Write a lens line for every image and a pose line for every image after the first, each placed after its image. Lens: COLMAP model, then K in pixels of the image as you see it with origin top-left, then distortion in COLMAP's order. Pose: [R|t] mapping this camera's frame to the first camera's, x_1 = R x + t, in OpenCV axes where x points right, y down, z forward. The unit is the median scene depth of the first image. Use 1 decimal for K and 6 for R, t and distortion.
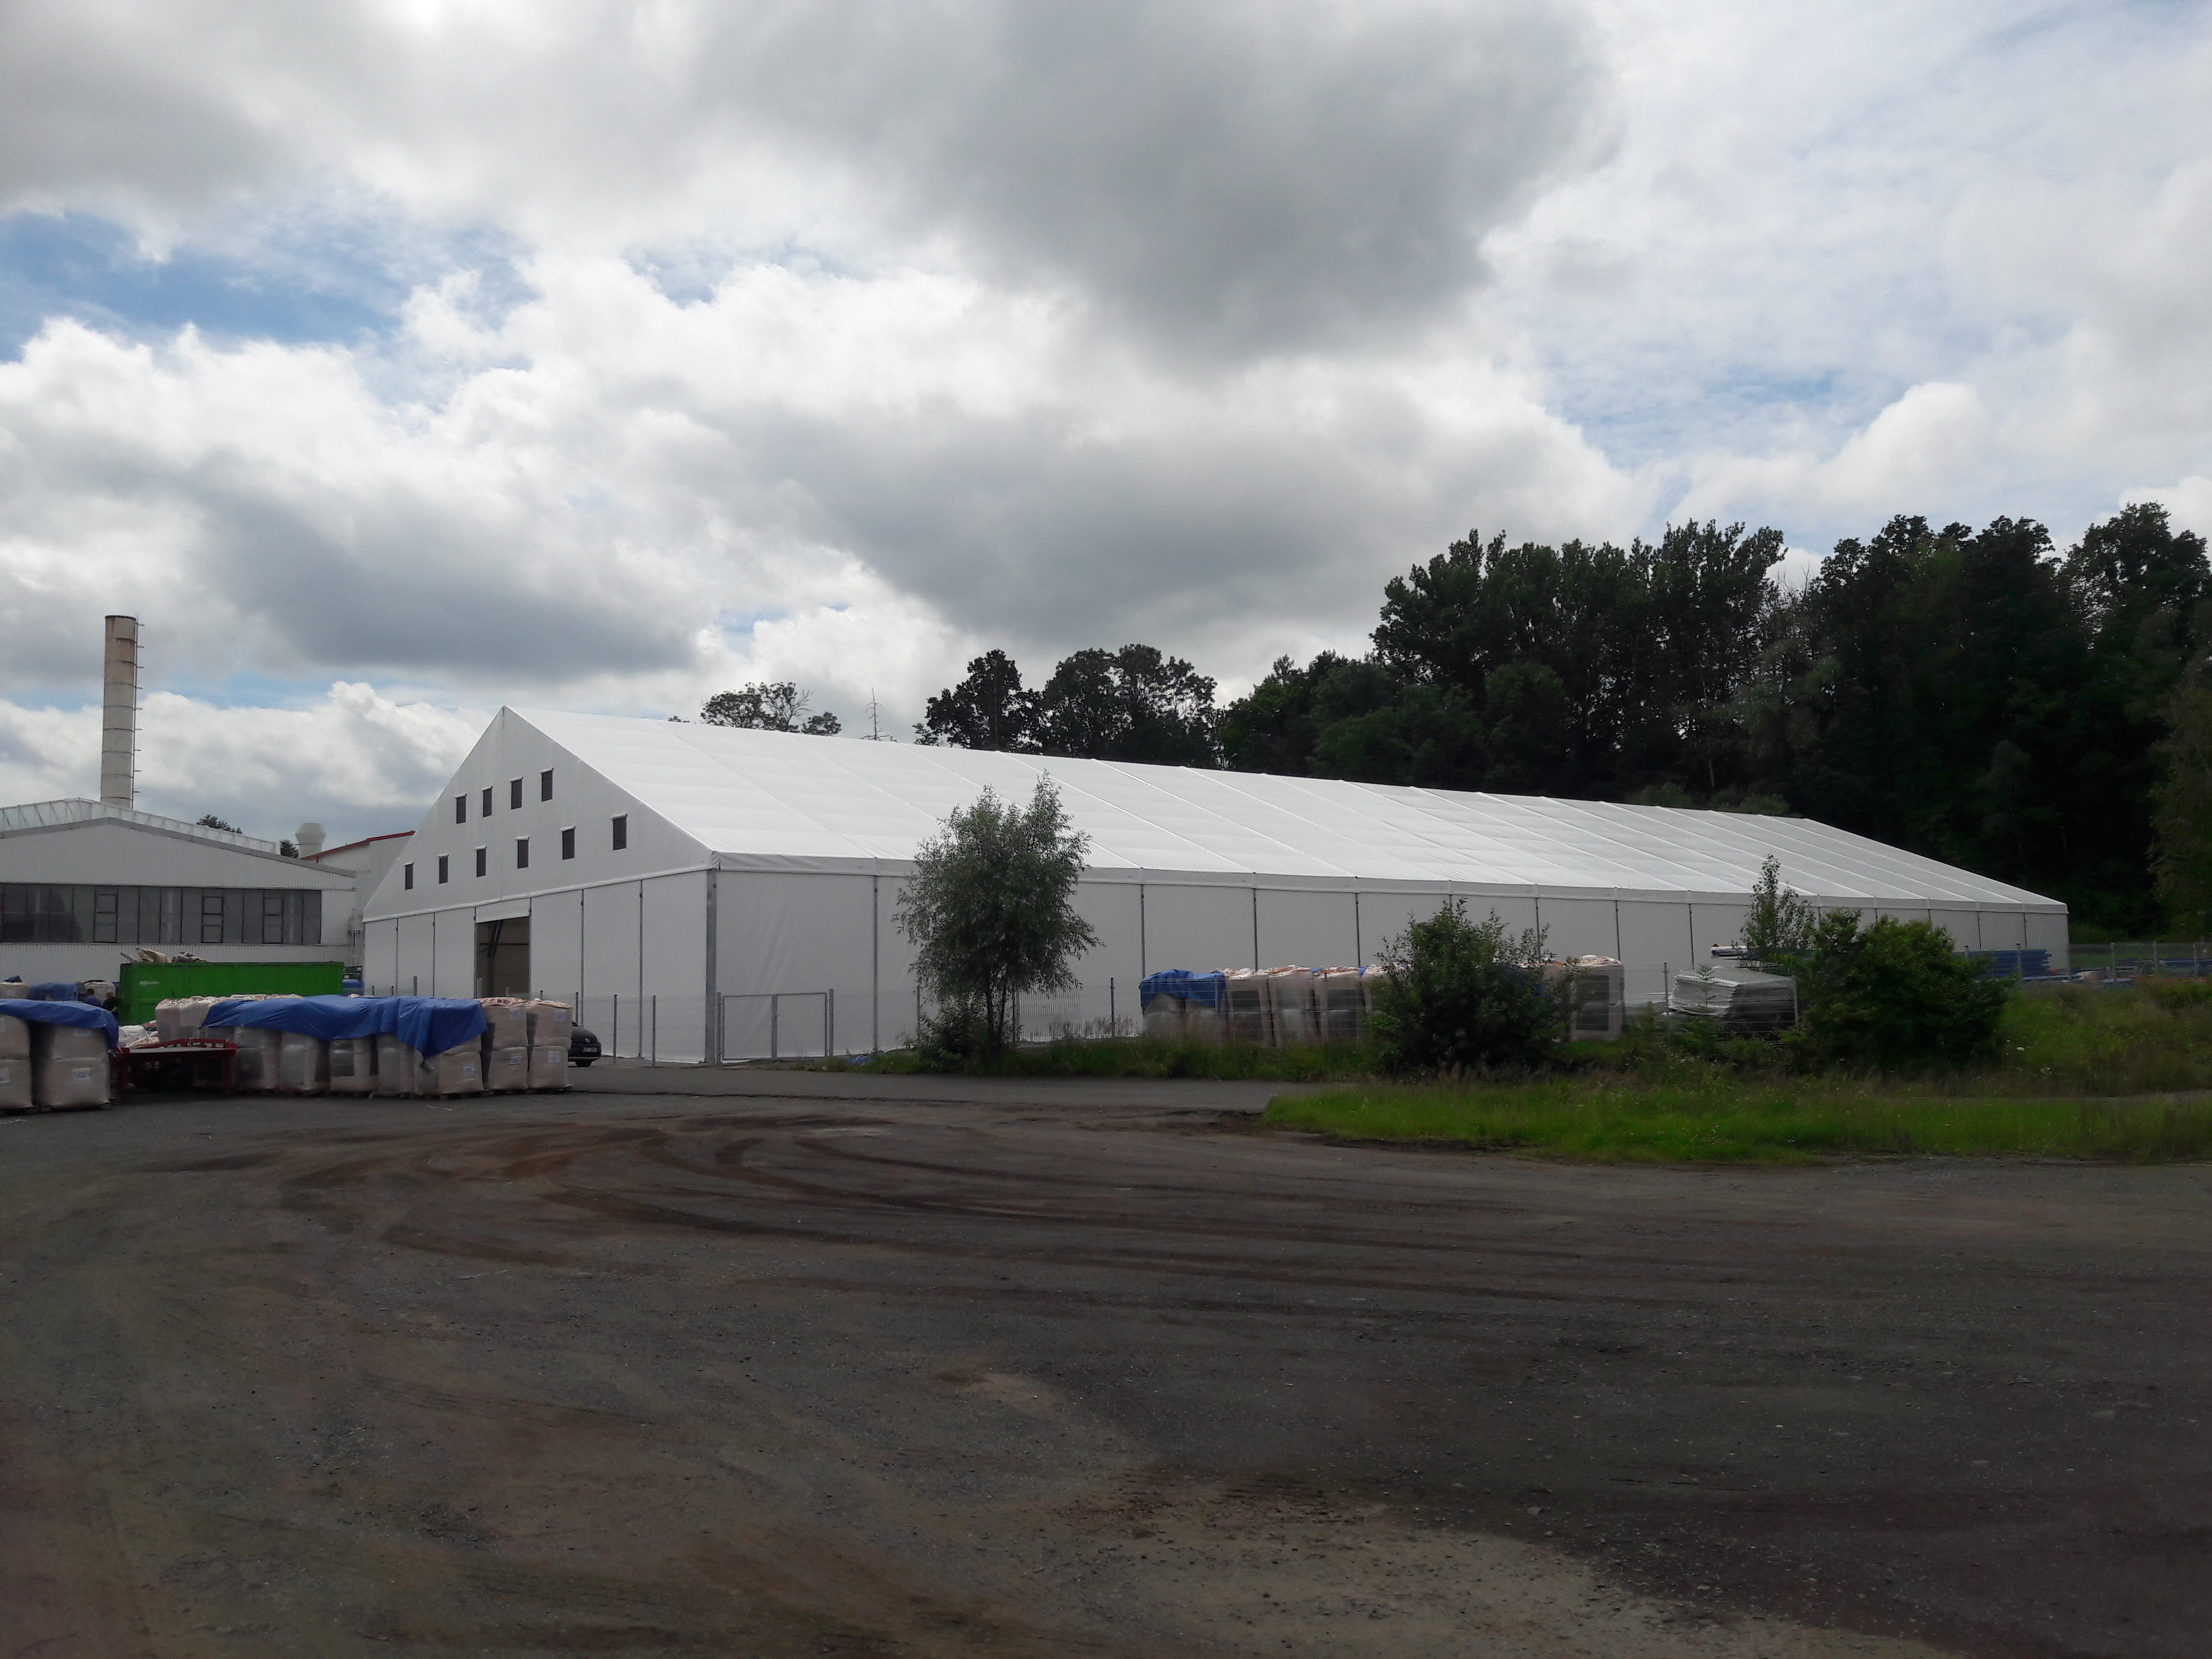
lens RADIAL K [[1855.2, 0, 1106.0], [0, 1855.2, 829.5], [0, 0, 1]] dist [-0.006508, -0.012089]
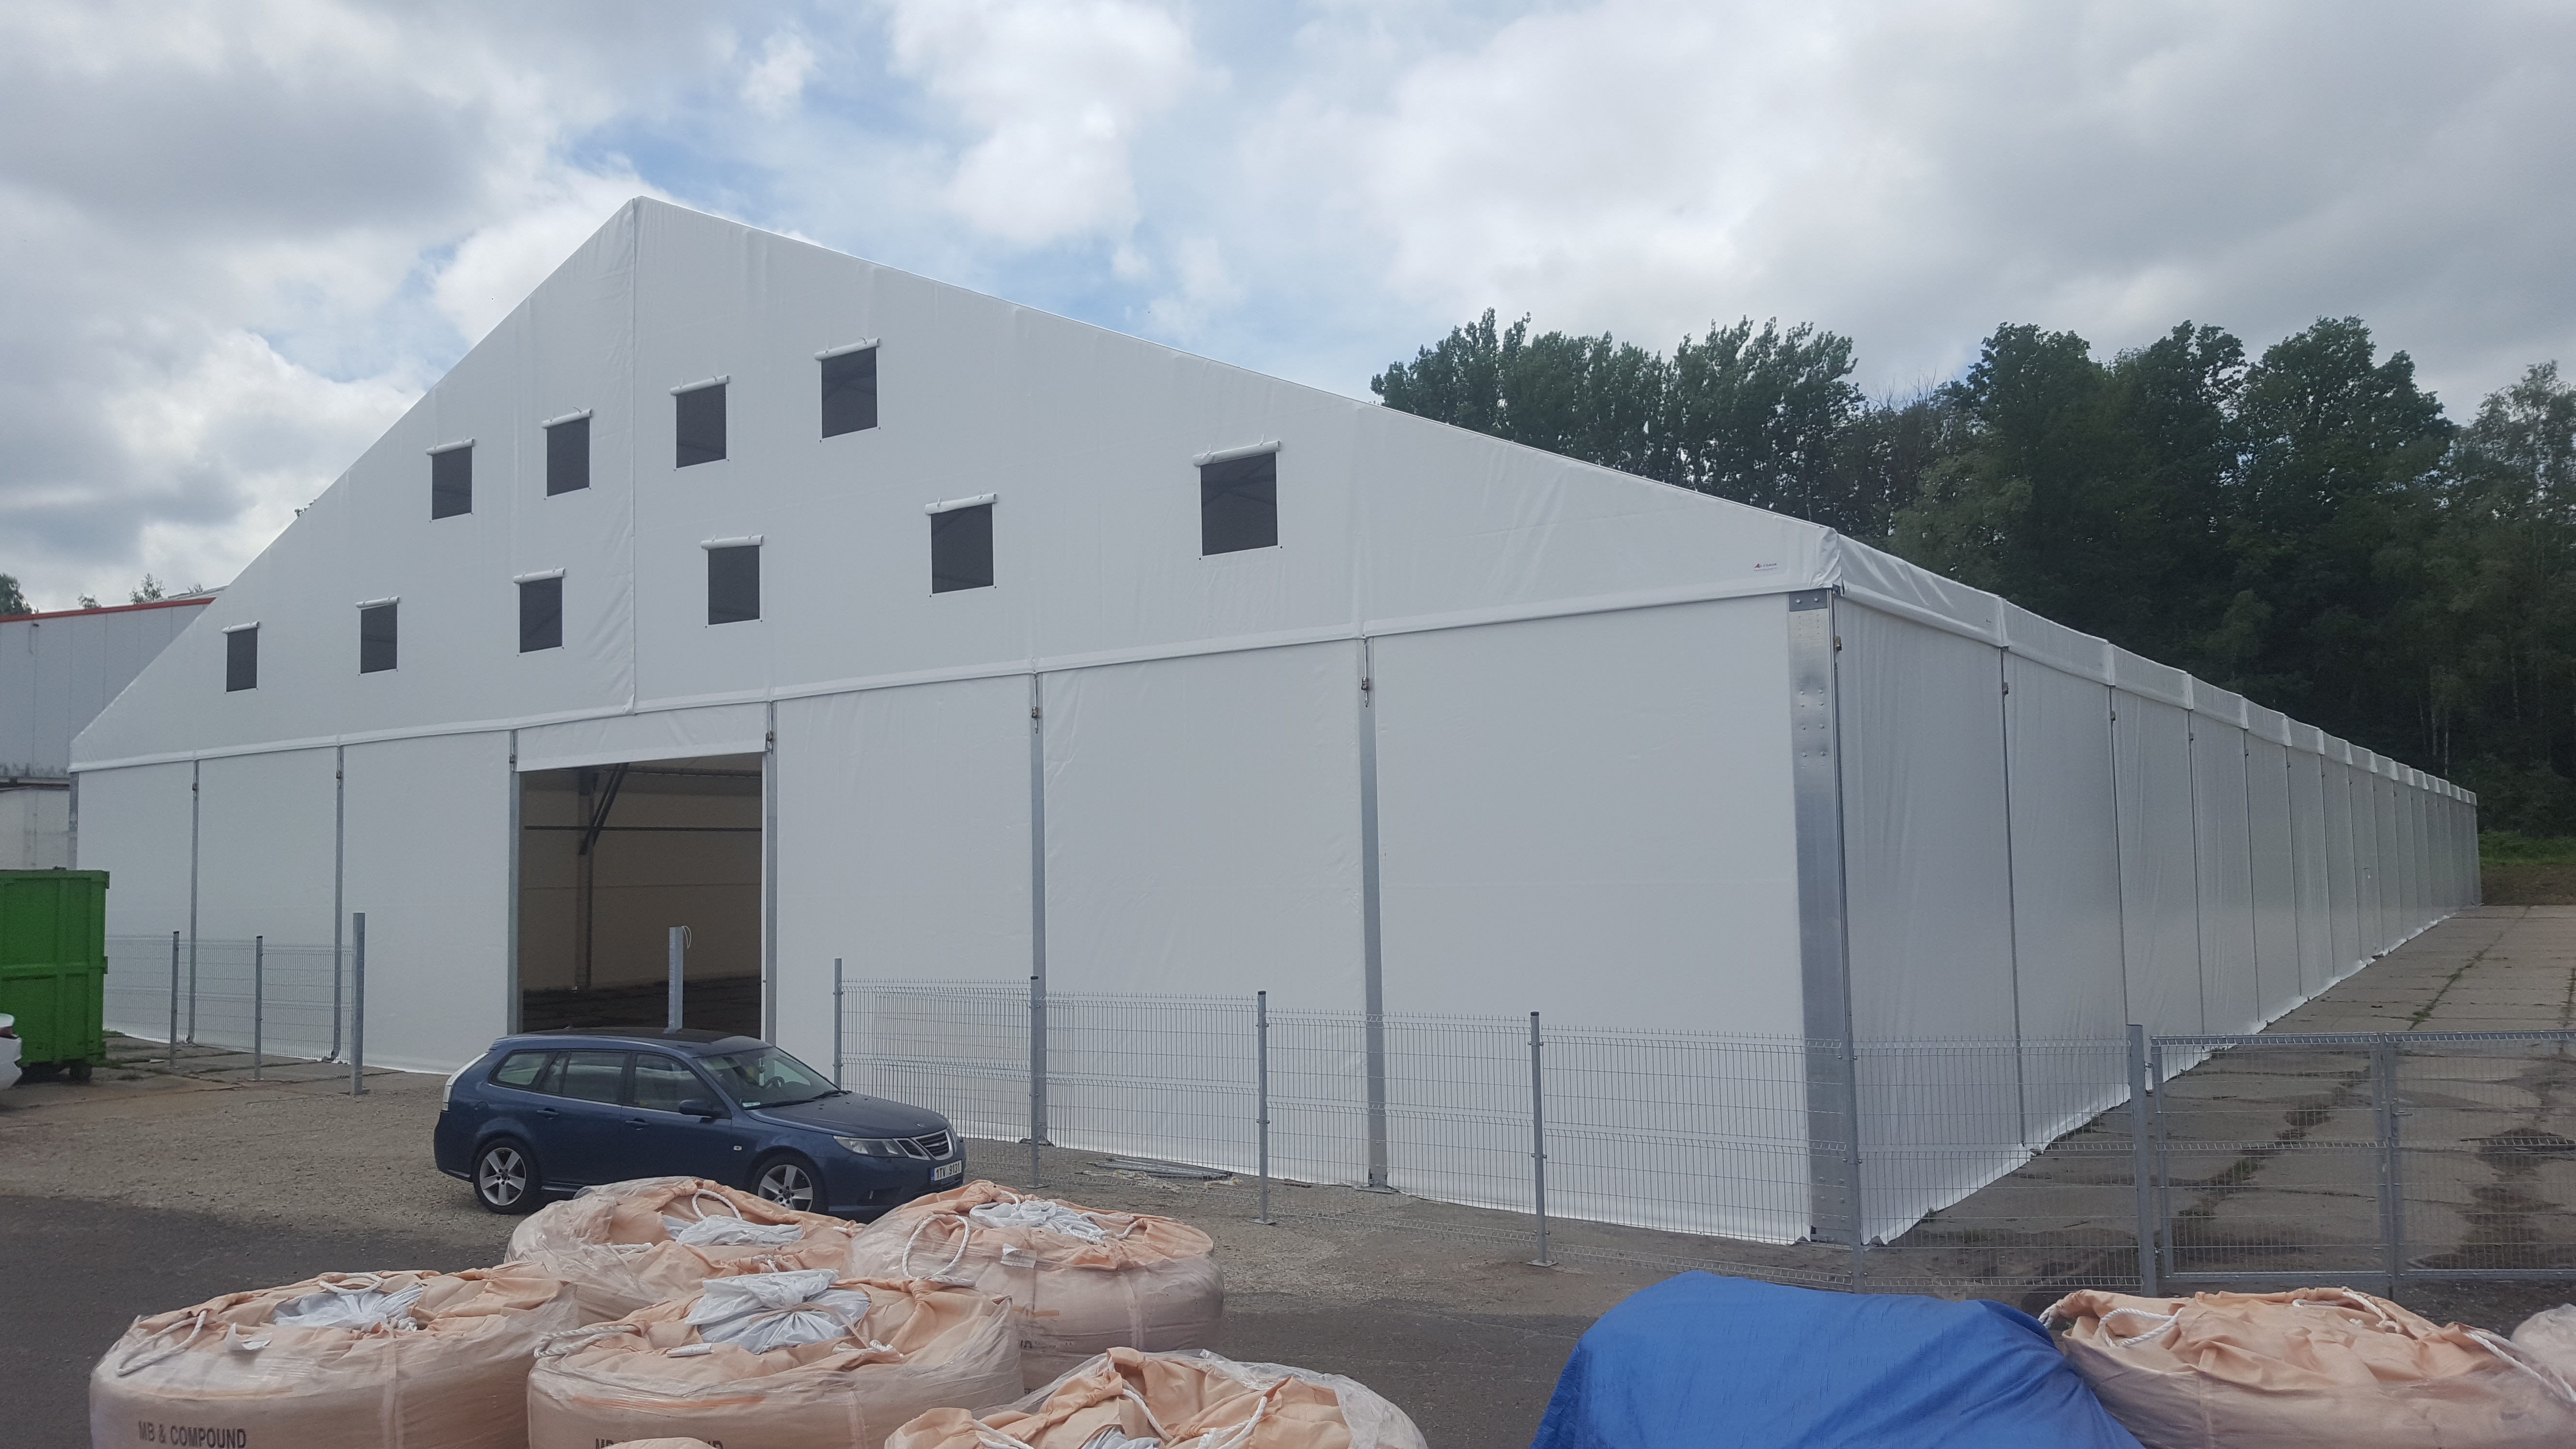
lens RADIAL K [[1993.1, 0, 1288.0], [0, 1993.1, 724.5], [0, 0, 1]] dist [0.136182, -0.154226]
pose [[0.962760, 0.023307, 0.269352, -0.283149], [-0.025160, 0.999678, 0.003426, 0.032852], [-0.269186, -0.010075, 0.963036, 0.526050]]
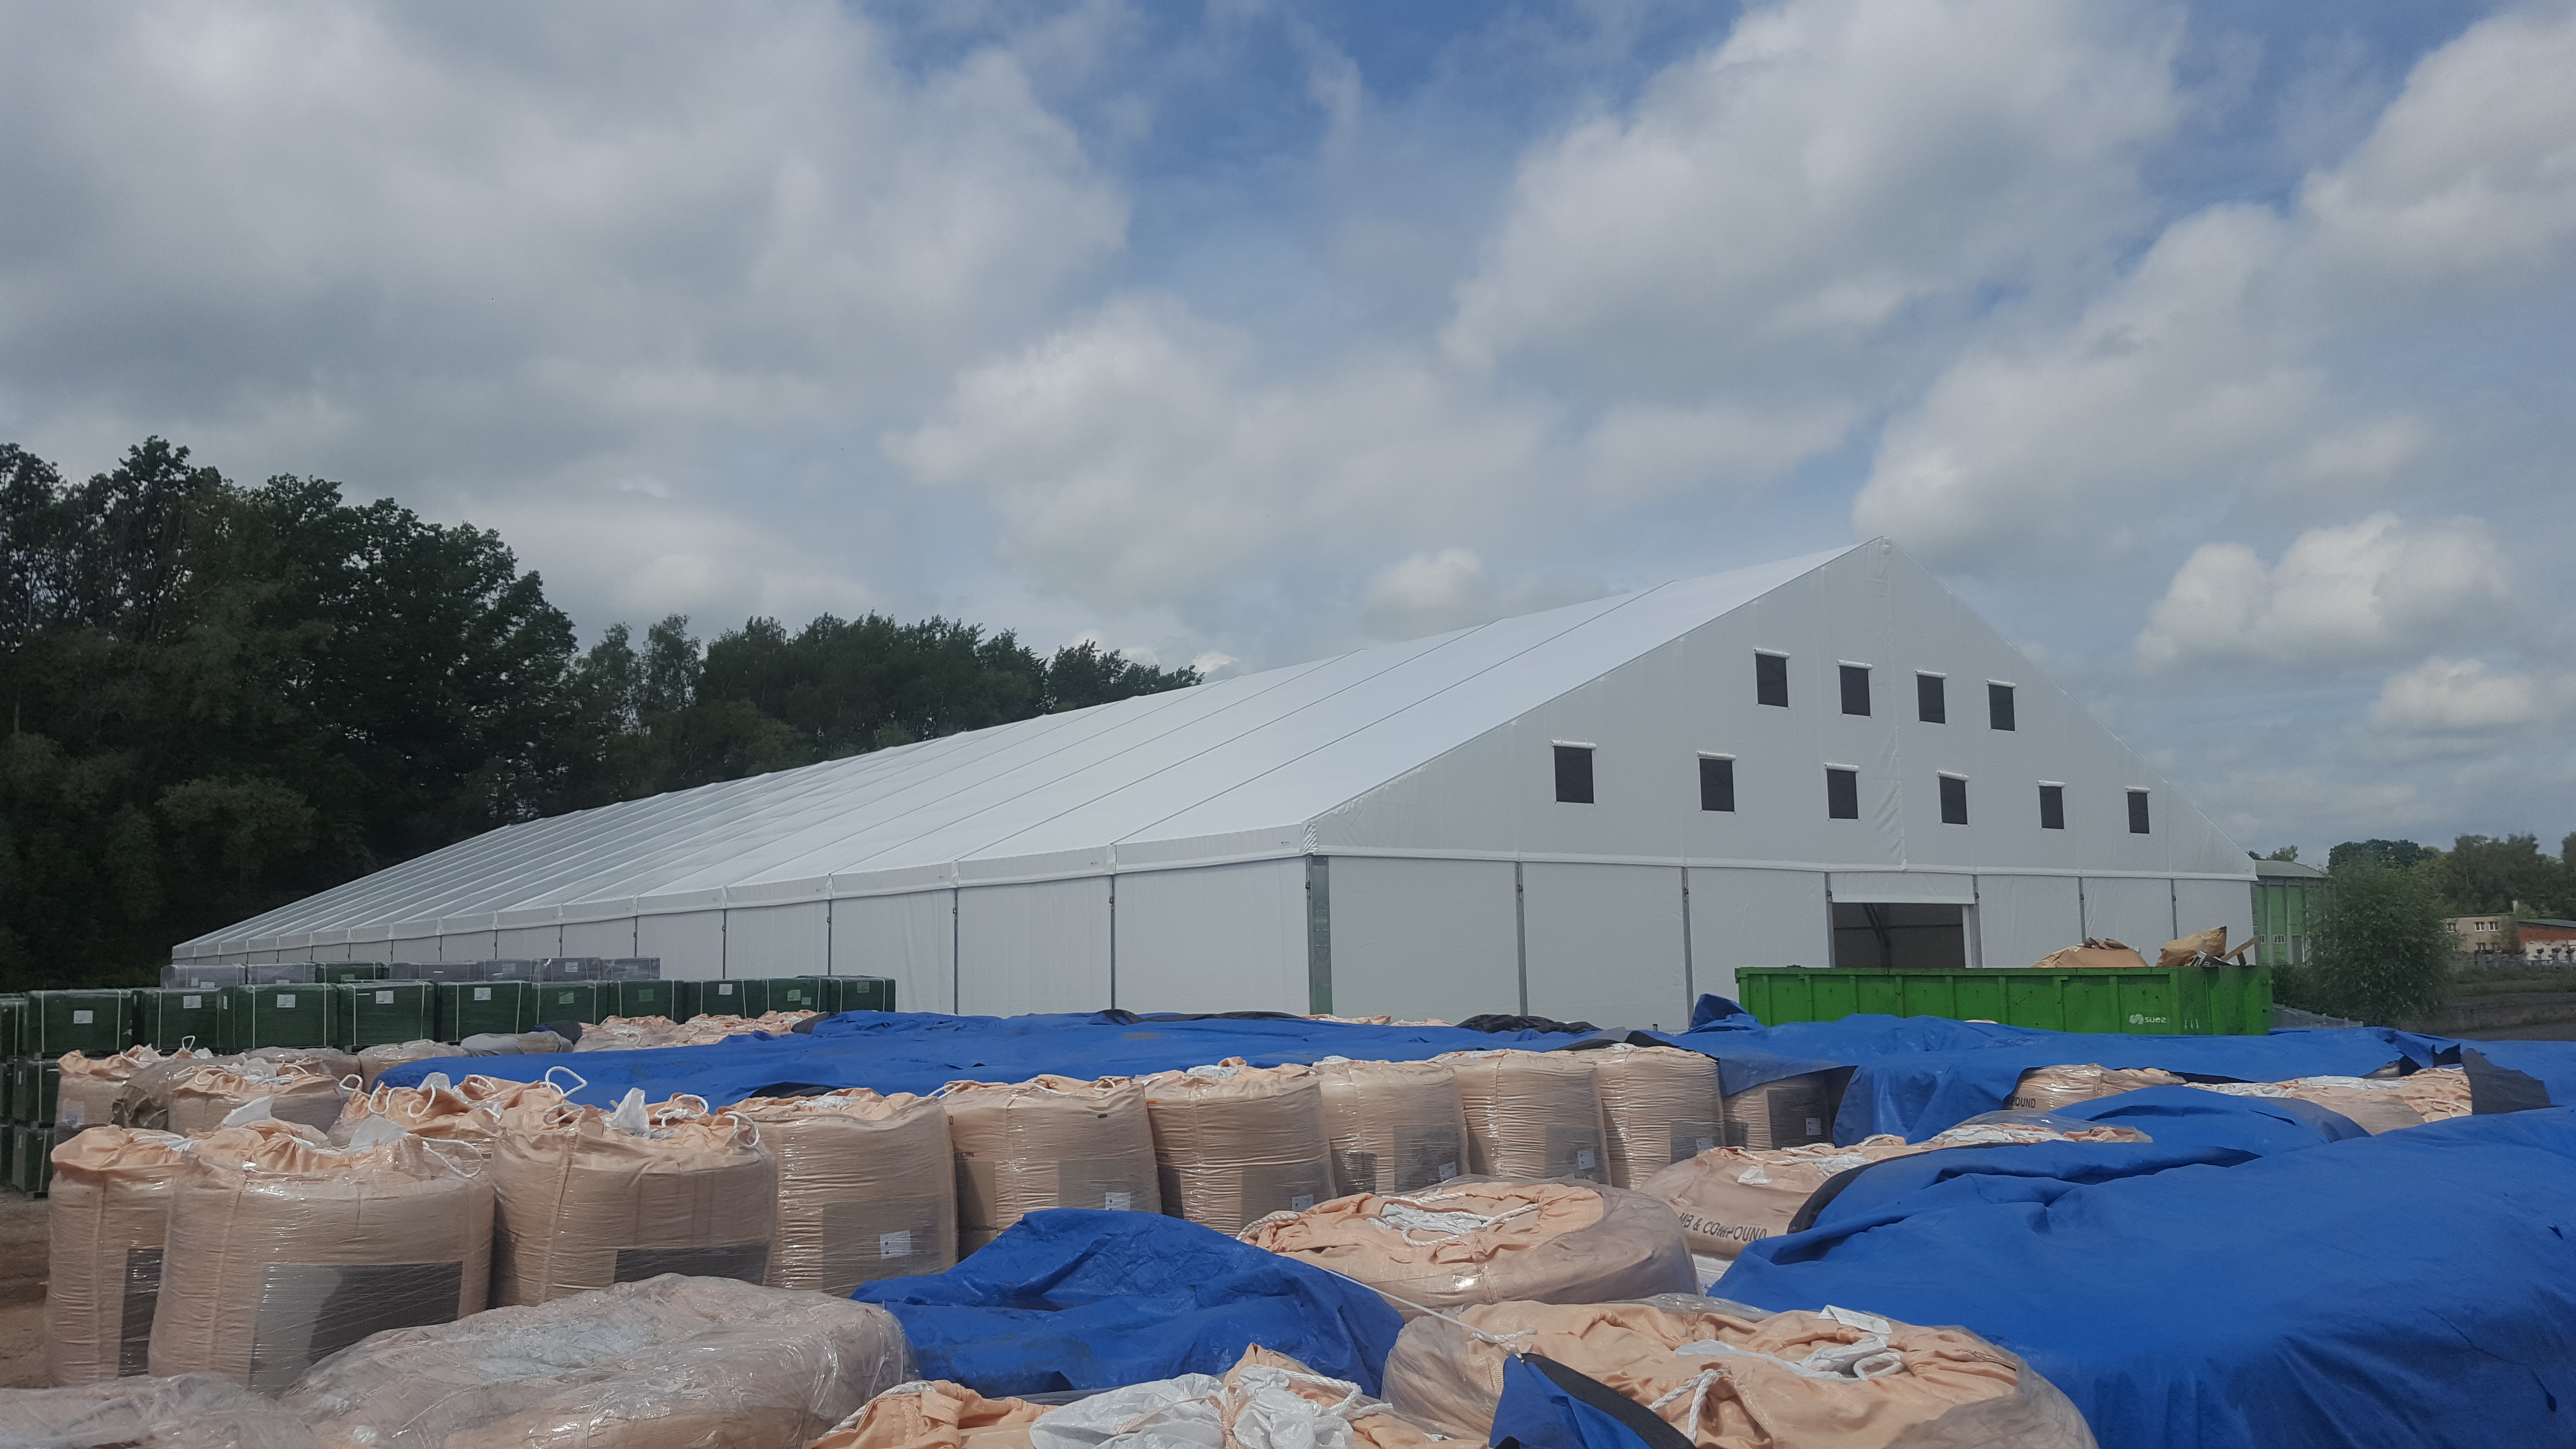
lens RADIAL K [[1993.1, 0, 1288.0], [0, 1993.1, 724.5], [0, 0, 1]] dist [0.136182, -0.154226]
pose [[-0.047733, 0.137288, 0.989380, -0.864619], [-0.071135, 0.987527, -0.140463, 0.086858], [-0.996324, -0.077084, -0.037372, 1.115474]]
